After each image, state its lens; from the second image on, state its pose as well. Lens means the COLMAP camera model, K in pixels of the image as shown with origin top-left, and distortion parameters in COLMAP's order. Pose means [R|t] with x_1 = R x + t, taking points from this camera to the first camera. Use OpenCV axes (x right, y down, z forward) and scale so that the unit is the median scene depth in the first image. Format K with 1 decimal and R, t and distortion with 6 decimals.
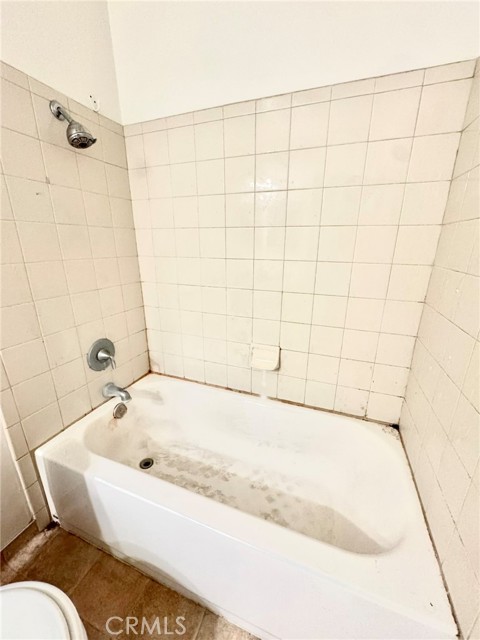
lens RADIAL K [[254.5, 0, 238.7], [0, 254.5, 317.7], [0, 0, 1]] dist [-0.004449, 0.000670]
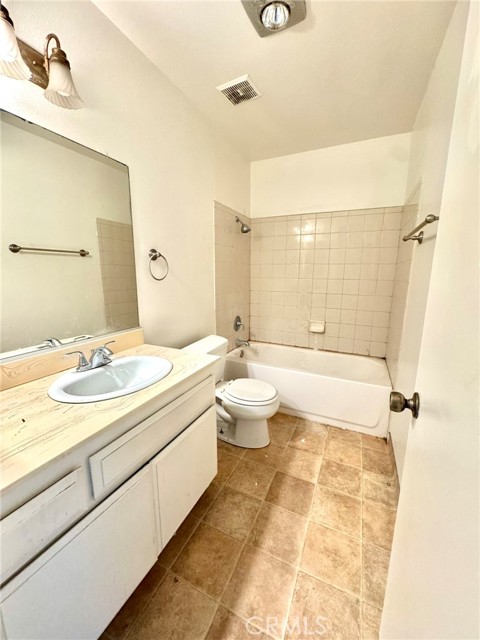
lens RADIAL K [[254.5, 0, 240.8], [0, 254.5, 319.4], [0, 0, 1]] dist [-0.004449, 0.000670]
pose [[0.998220, 0.016363, -0.057358, -0.399036], [-0.022872, 0.993134, -0.114724, 0.355284], [0.055087, 0.115832, 0.991740, -1.073553]]
